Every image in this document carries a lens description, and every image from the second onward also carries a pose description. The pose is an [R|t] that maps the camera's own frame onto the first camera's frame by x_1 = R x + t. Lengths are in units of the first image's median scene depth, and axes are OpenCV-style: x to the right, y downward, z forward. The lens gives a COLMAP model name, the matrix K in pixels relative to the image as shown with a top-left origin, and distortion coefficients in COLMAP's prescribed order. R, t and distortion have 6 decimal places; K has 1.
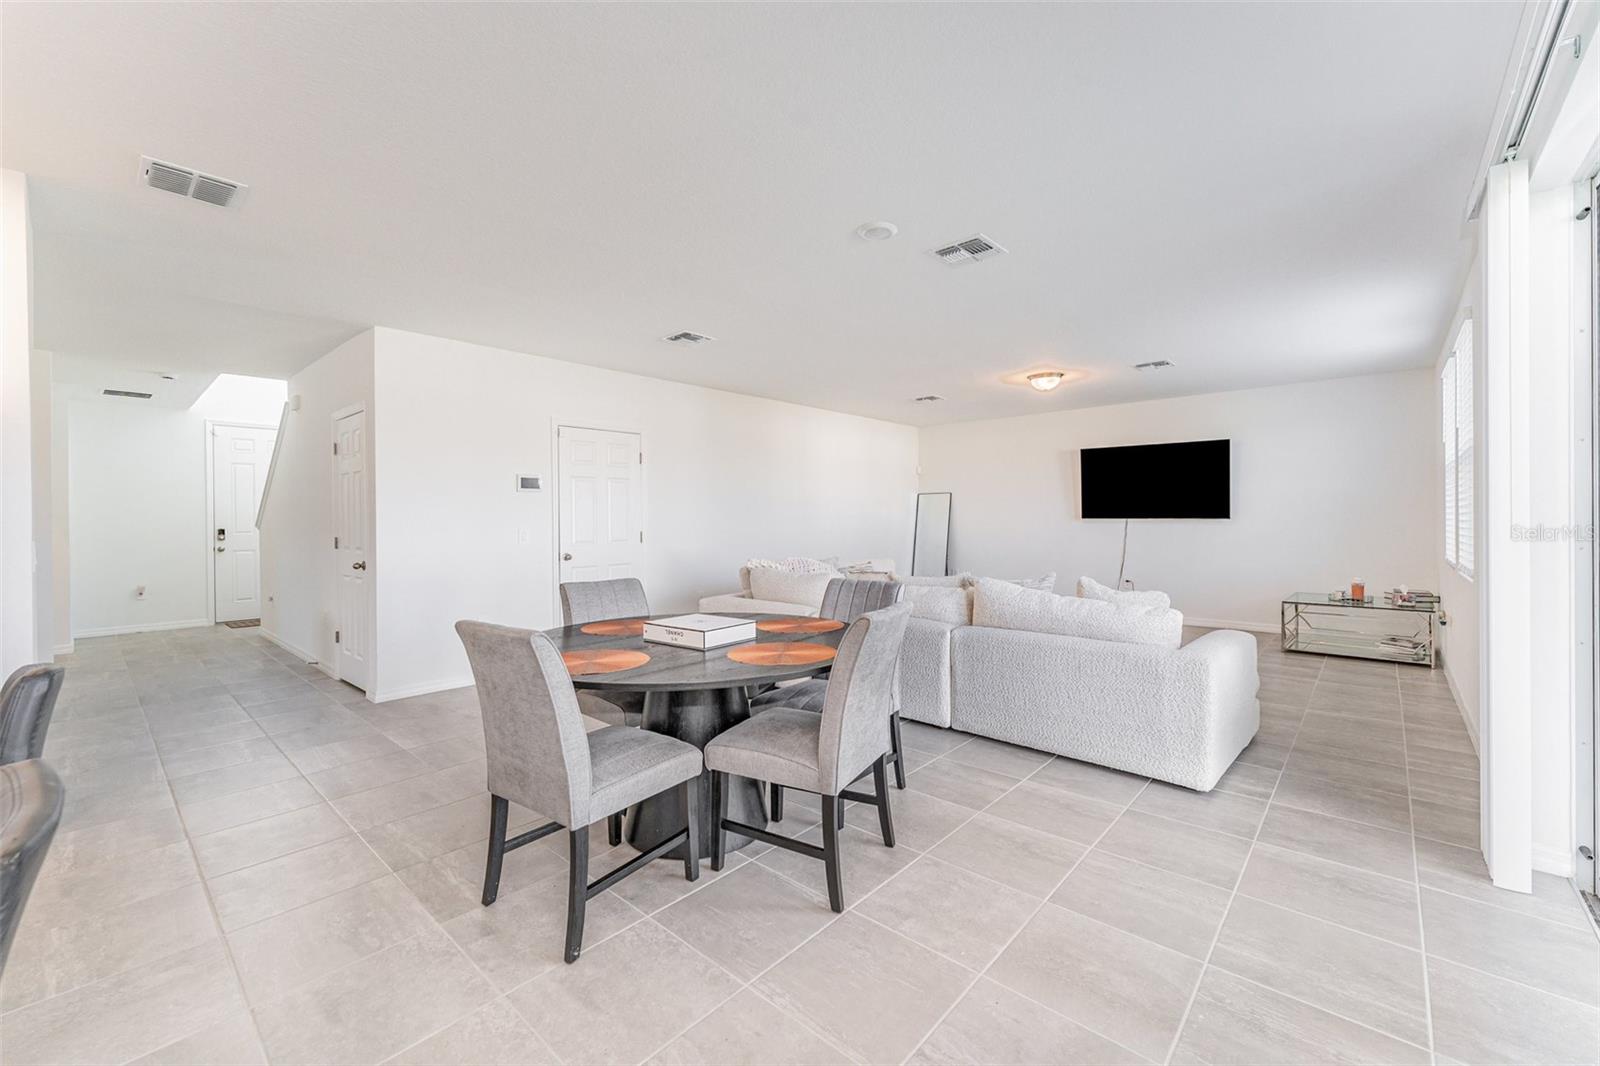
lens RADIAL K [[647.1, 0, 793.9], [0, 647.1, 528.3], [0, 0, 1]] dist [0.000036, -0.000287]
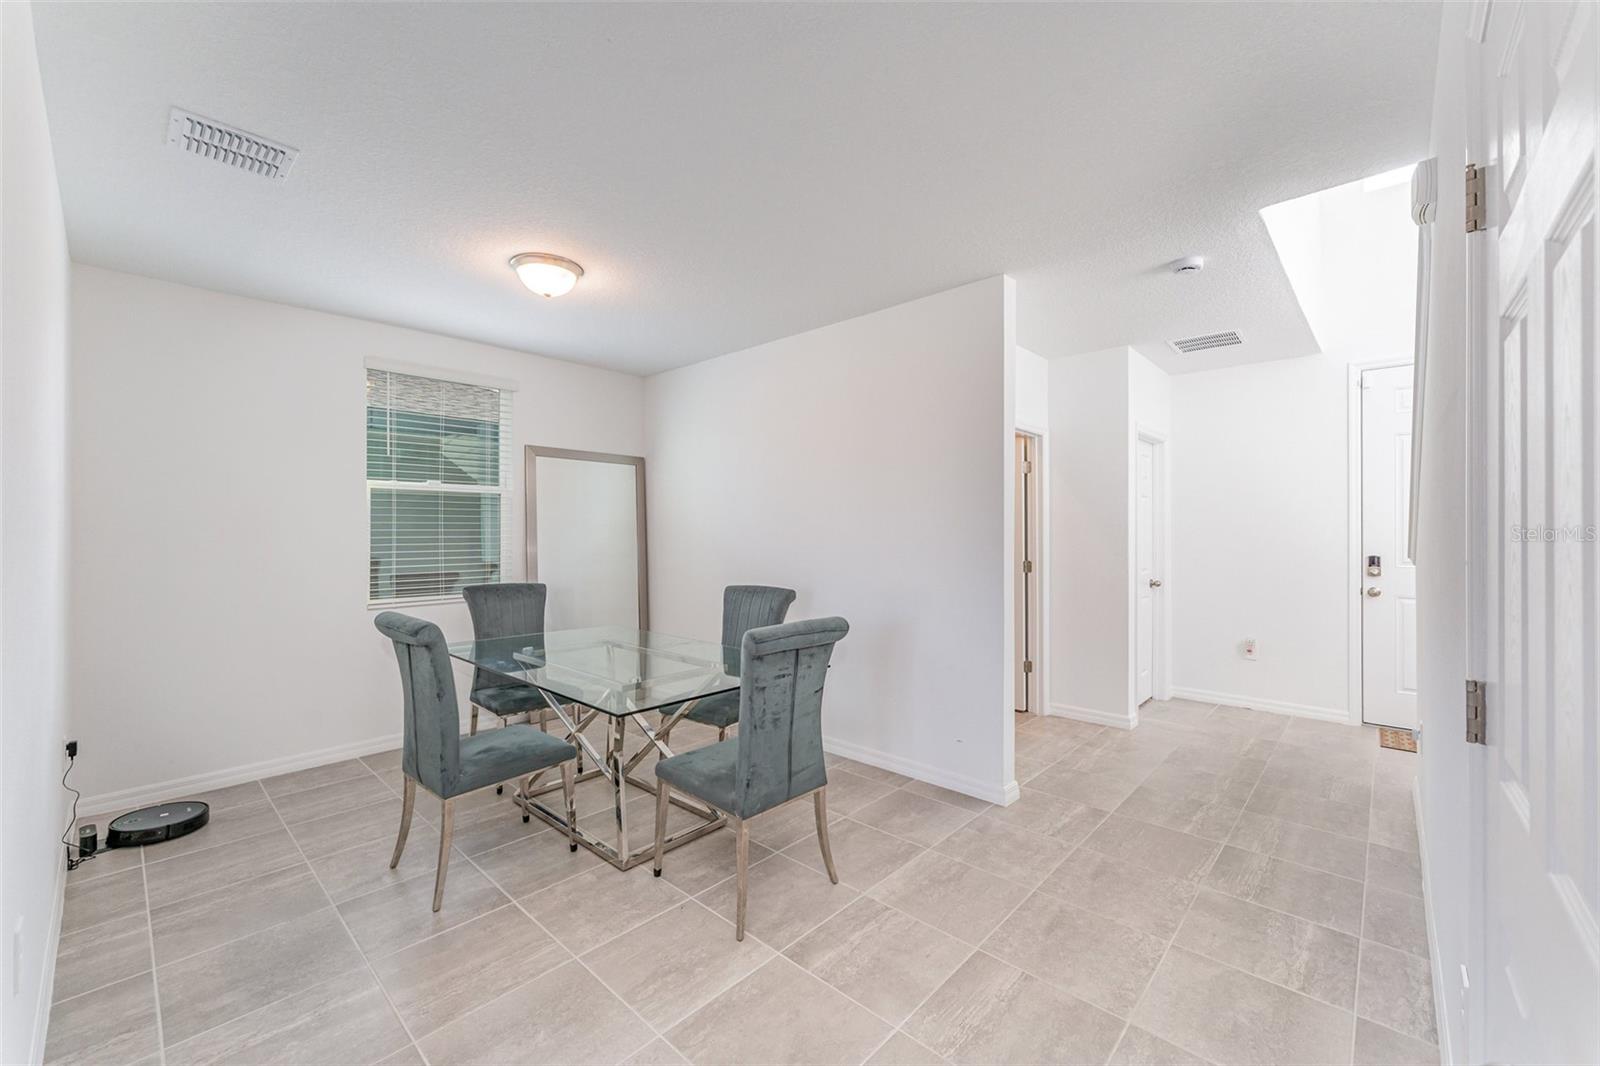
lens RADIAL K [[647.1, 0, 801.6], [0, 647.1, 536.5], [0, 0, 1]] dist [0.000036, -0.000287]
pose [[-0.005411, 0.012486, -0.999907, -0.333079], [-0.008506, 0.999885, 0.012532, -0.018107], [0.999949, 0.008573, -0.005304, 0.516919]]
